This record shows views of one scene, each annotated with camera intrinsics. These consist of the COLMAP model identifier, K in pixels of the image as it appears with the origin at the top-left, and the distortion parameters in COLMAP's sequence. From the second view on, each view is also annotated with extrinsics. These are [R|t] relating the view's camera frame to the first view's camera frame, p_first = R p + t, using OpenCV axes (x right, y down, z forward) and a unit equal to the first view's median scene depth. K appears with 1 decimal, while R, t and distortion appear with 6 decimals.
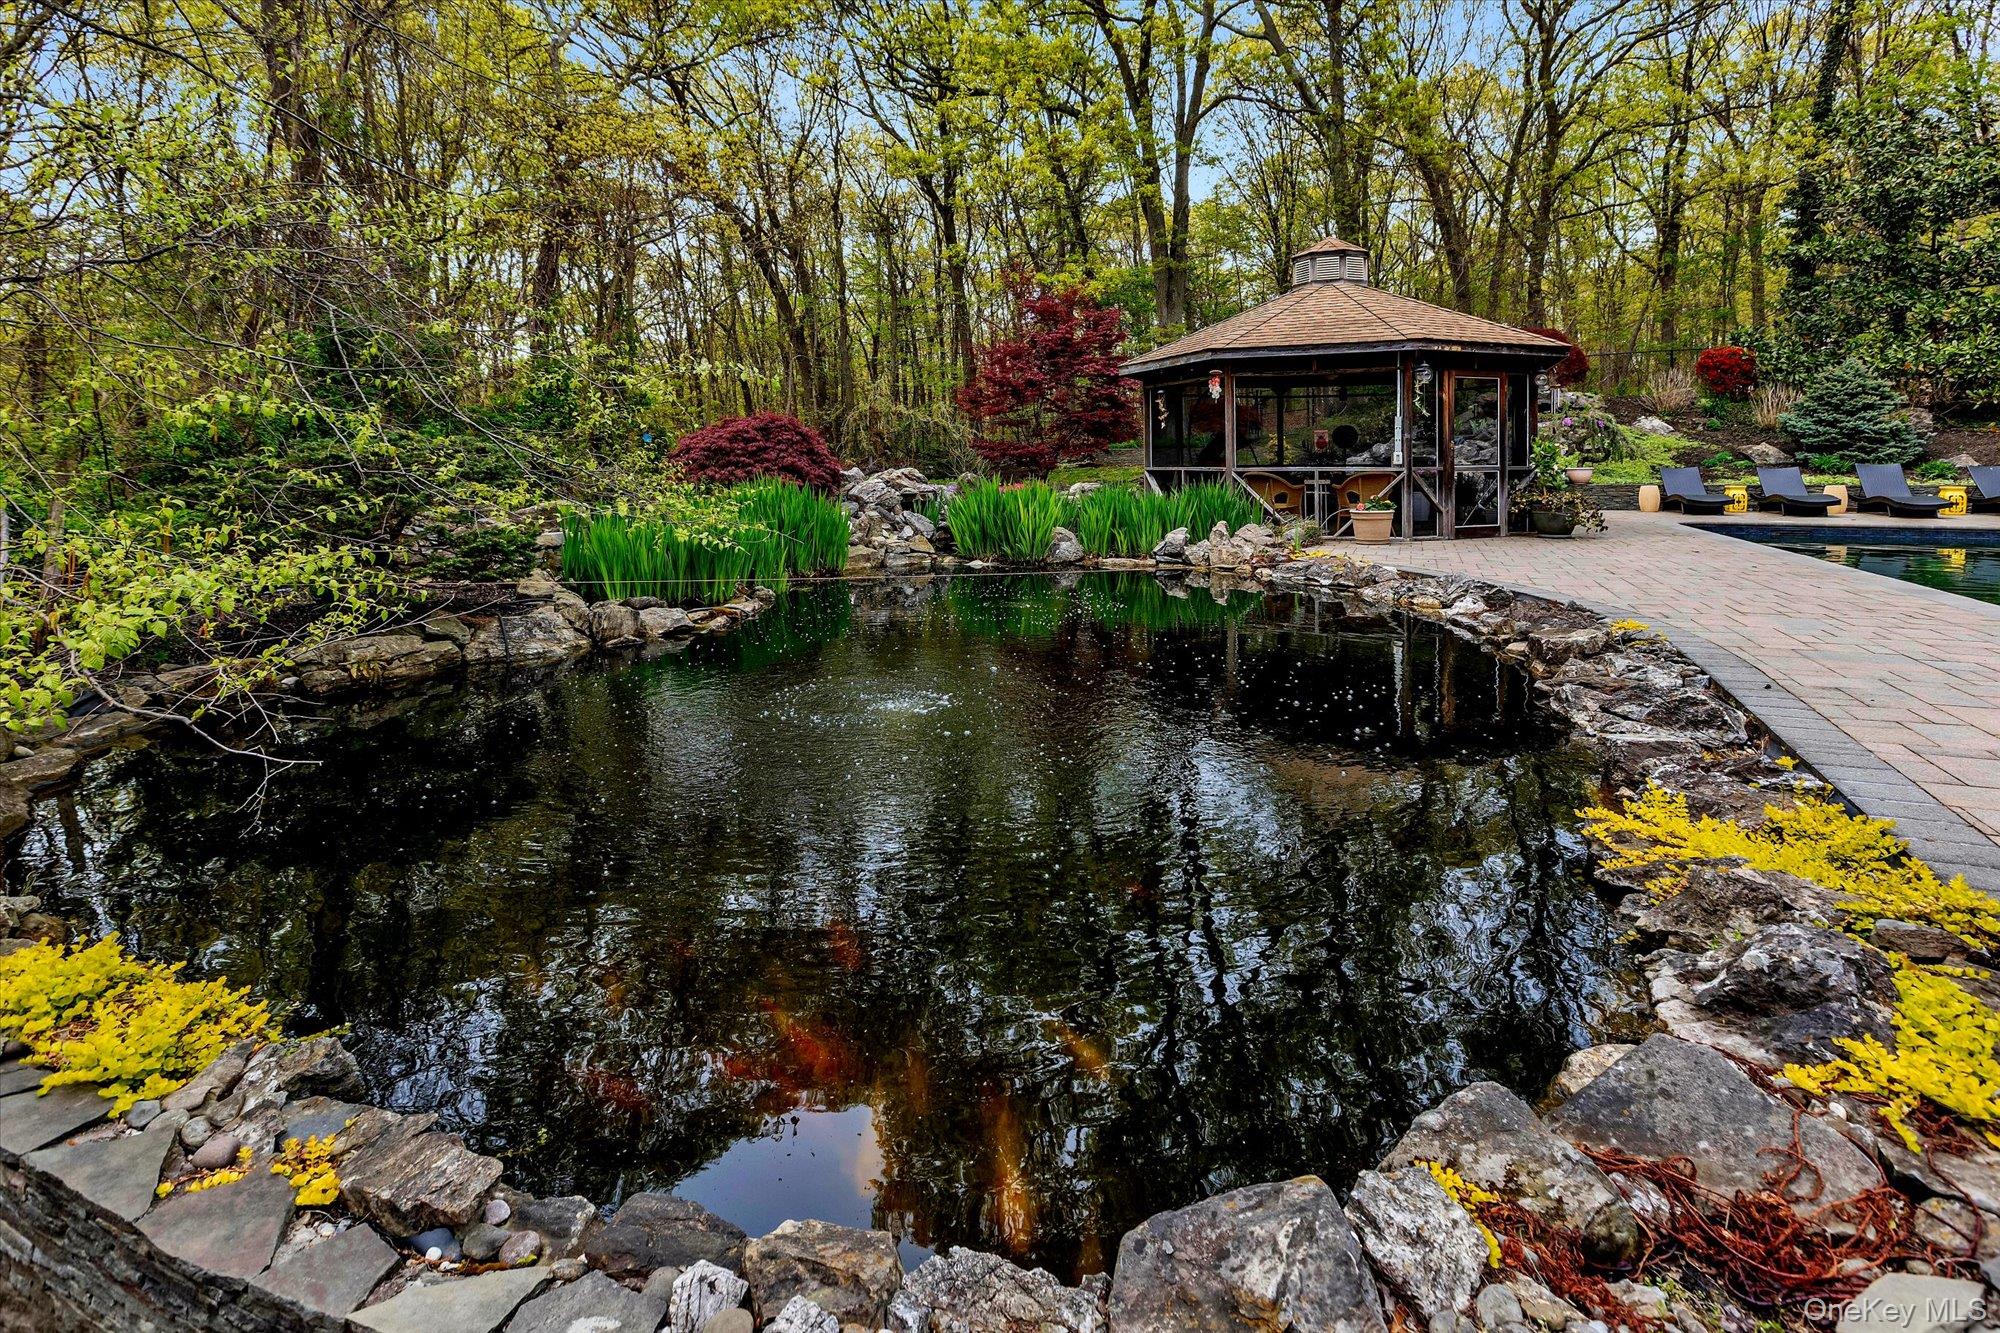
lens RADIAL K [[962.8, 0, 997.4], [0, 962.8, 462.1], [0, 0, 1]] dist [0.002225, 0.000654]
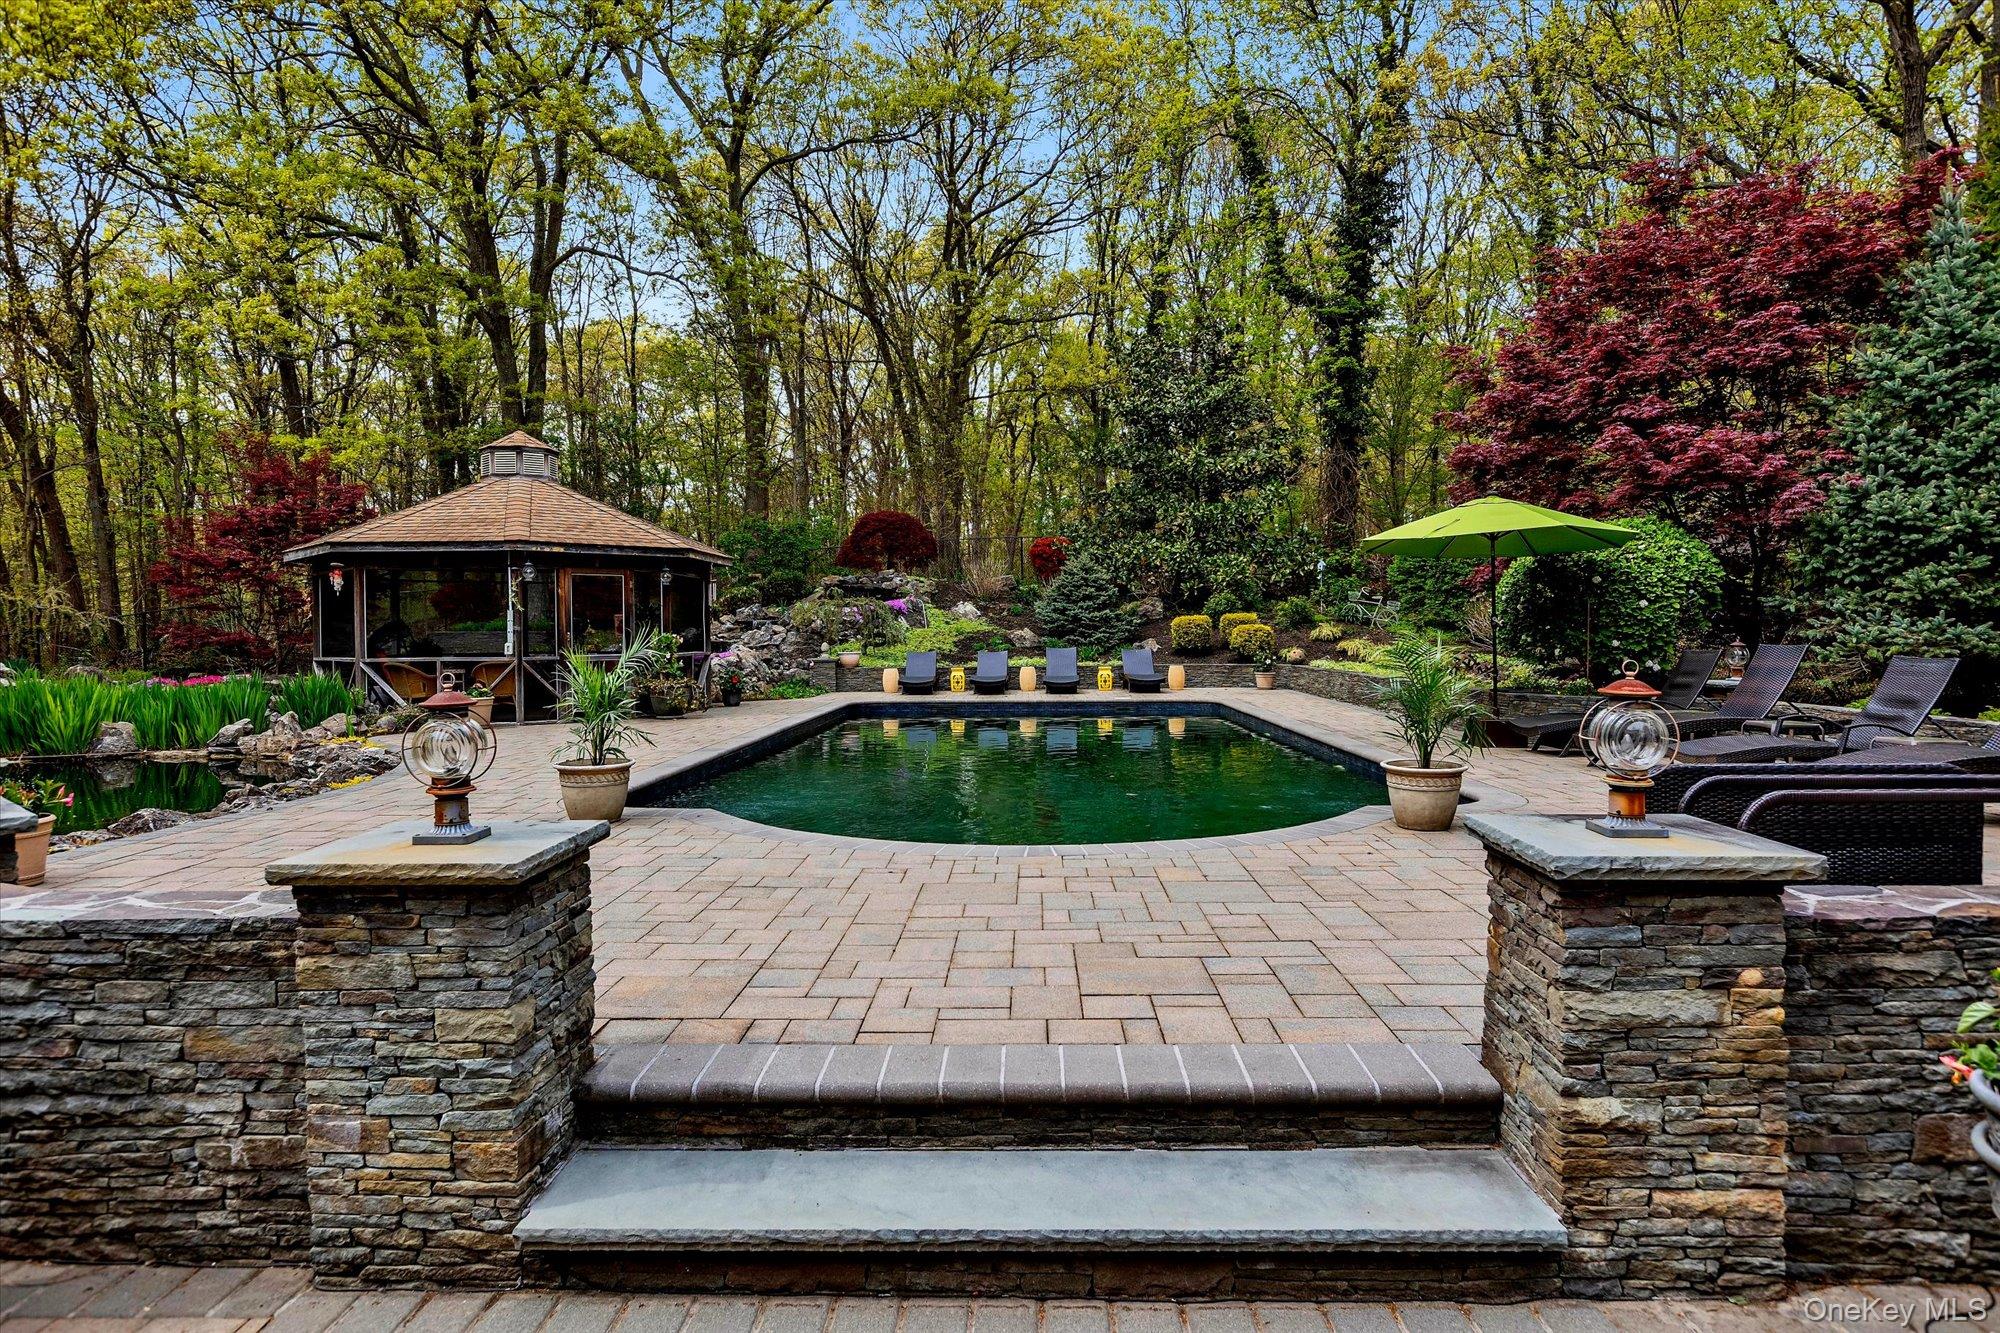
lens RADIAL K [[1199.4, 0, 999.2], [0, 1199.4, 640.4], [0, 0, 1]] dist [-0.003301, -0.001049]
pose [[0.933313, -0.003959, 0.359041, 0.428423], [0.003020, 0.999990, 0.003175, -0.015880], [-0.359050, -0.001879, 0.933316, -0.433991]]
